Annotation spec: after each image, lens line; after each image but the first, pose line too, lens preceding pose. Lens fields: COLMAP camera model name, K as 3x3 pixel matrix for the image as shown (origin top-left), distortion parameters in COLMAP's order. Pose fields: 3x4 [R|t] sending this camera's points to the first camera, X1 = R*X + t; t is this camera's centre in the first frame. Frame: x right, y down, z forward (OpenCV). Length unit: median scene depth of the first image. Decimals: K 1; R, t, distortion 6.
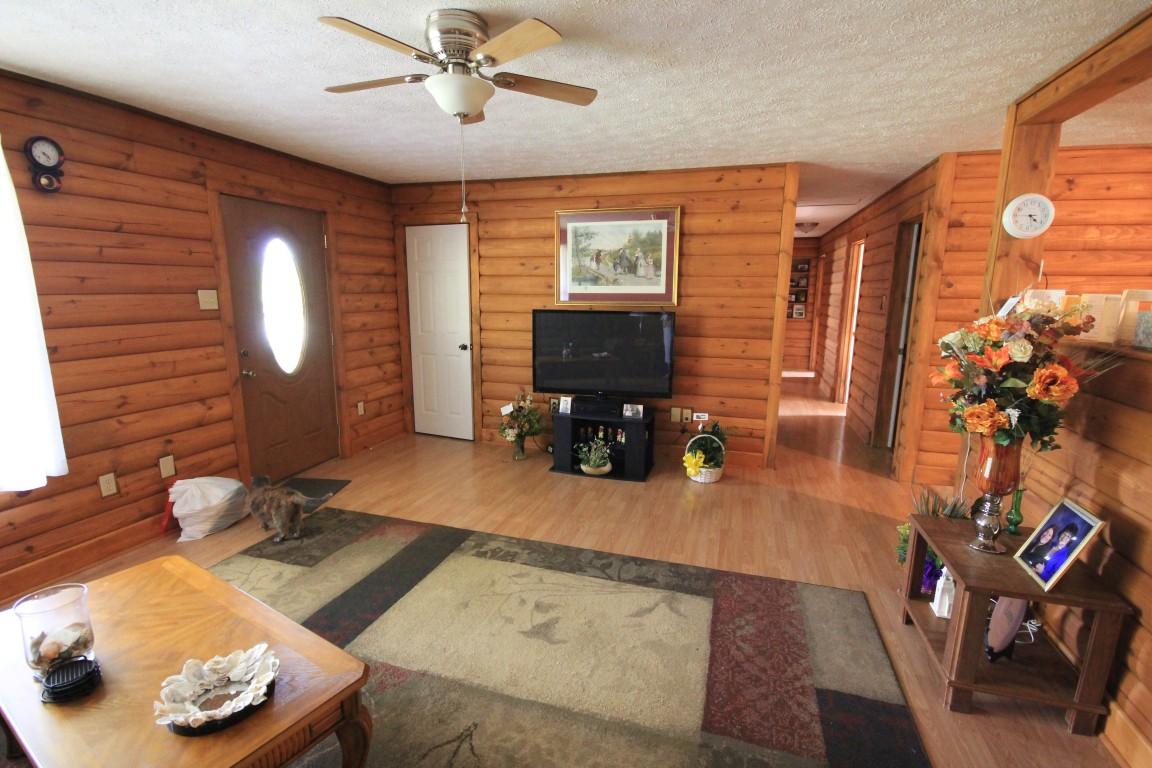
lens RADIAL K [[536.0, 0, 577.7], [0, 536.0, 385.2], [0, 0, 1]] dist [0.008223, -0.009356]
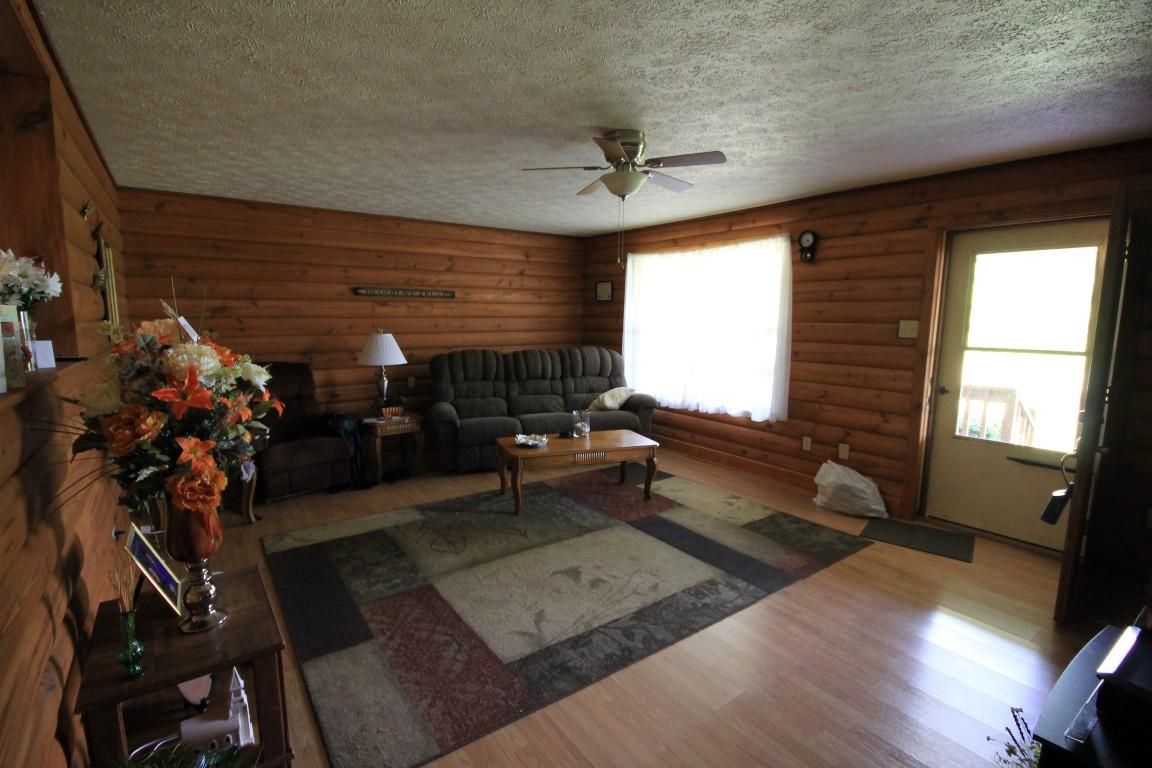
lens RADIAL K [[536.0, 0, 577.4], [0, 536.0, 388.3], [0, 0, 1]] dist [0.008223, -0.009356]
pose [[-0.597390, 0.098685, -0.795855, 0.751388], [-0.152914, 0.960175, 0.233842, -0.233011], [0.787237, 0.261392, -0.558509, 1.316043]]
